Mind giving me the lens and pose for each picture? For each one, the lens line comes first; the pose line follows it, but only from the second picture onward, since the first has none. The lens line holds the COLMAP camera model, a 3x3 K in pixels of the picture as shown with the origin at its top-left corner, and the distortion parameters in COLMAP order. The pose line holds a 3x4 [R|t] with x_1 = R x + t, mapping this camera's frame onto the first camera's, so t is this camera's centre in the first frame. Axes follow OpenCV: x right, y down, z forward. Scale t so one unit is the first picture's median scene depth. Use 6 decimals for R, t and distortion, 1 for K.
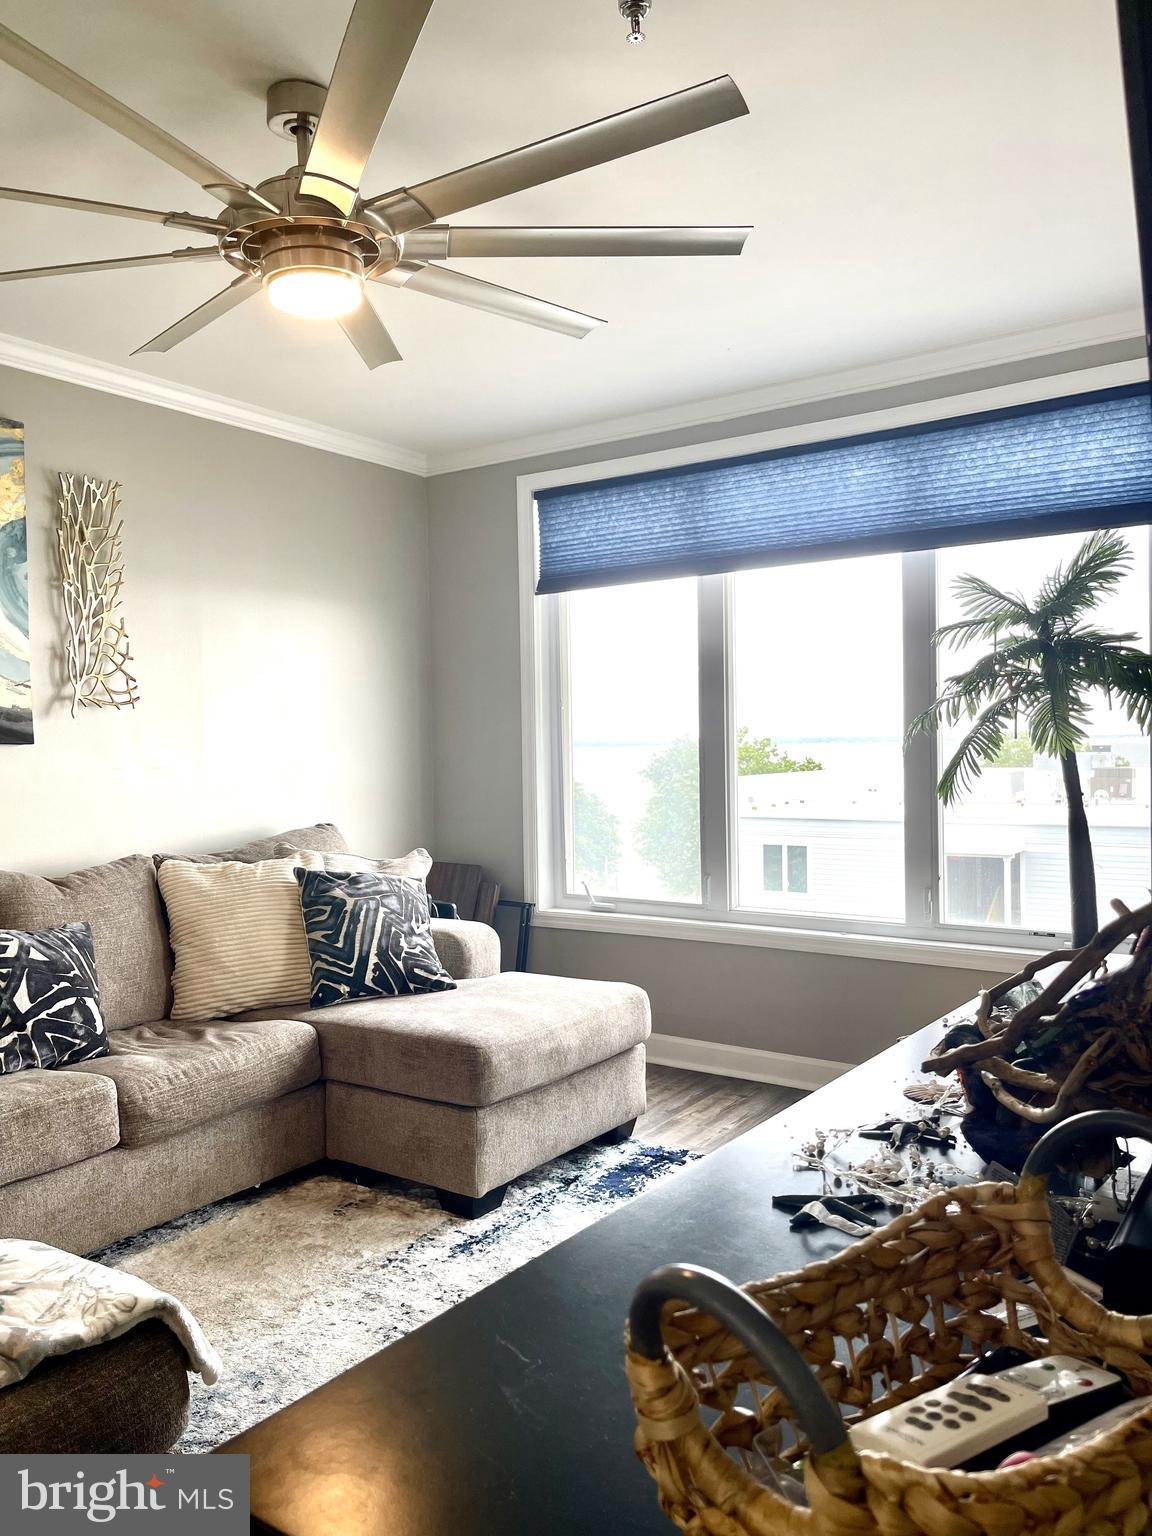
lens RADIAL K [[1170.1, 0, 567.4], [0, 1170.1, 772.6], [0, 0, 1]] dist [0.056954, -0.055292]
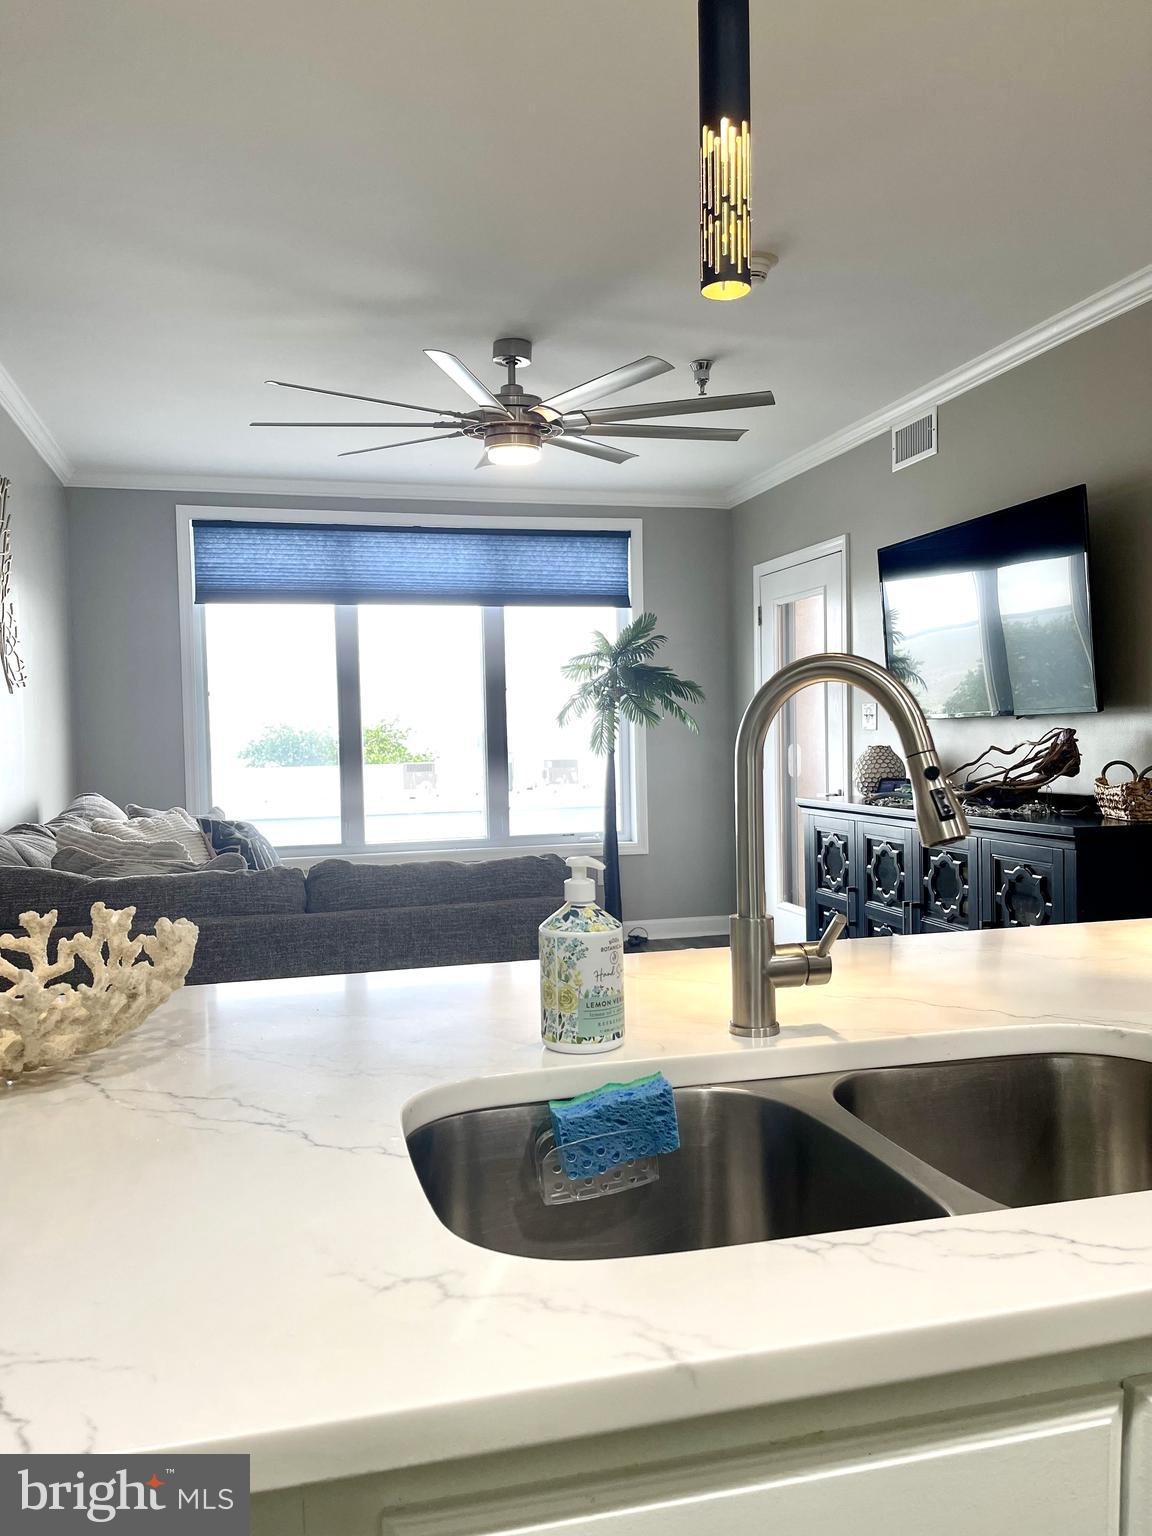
lens RADIAL K [[1170.1, 0, 575.6], [0, 1170.1, 776.3], [0, 0, 1]] dist [0.056954, -0.055292]
pose [[0.636917, -0.024740, 0.770535, -1.312158], [0.028457, 0.999558, 0.008572, 0.051210], [-0.770407, 0.016467, 0.637340, -0.151851]]
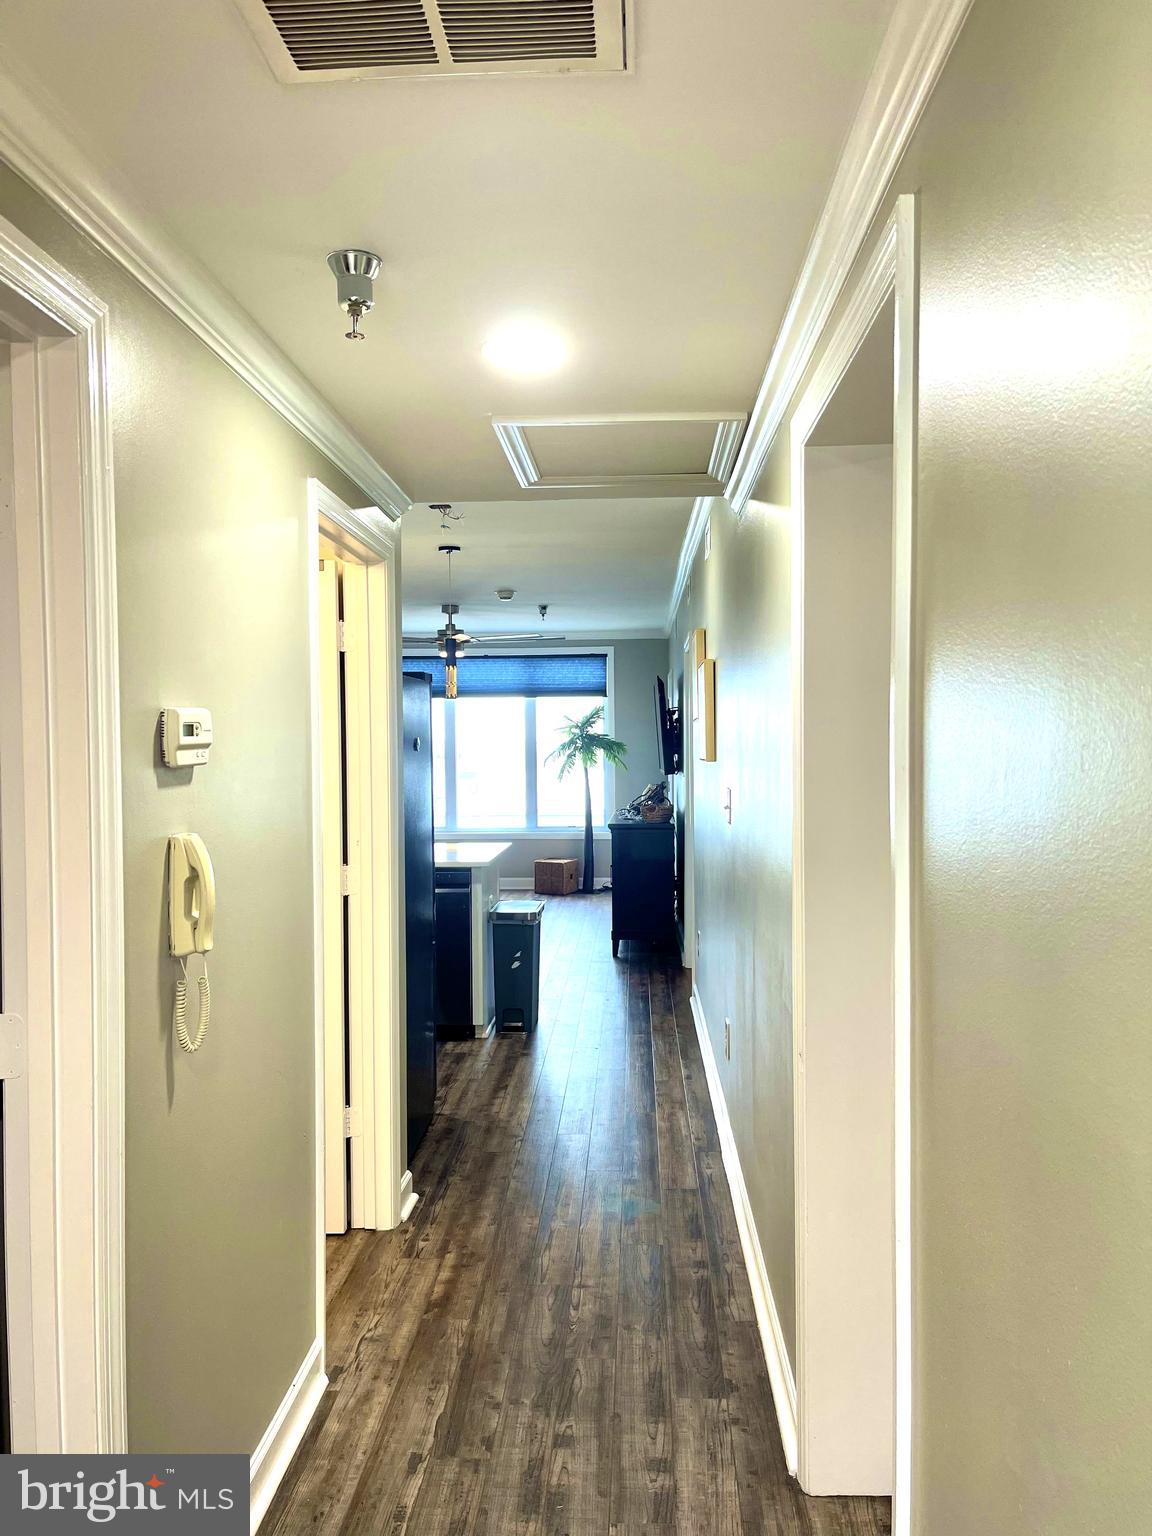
lens RADIAL K [[1170.1, 0, 573.3], [0, 1170.1, 764.9], [0, 0, 1]] dist [0.056954, -0.055292]
pose [[0.840875, 0.001380, 0.541227, -1.746611], [0.006898, 0.999888, -0.013267, 0.024493], [-0.541185, 0.014889, 0.840772, -2.193815]]
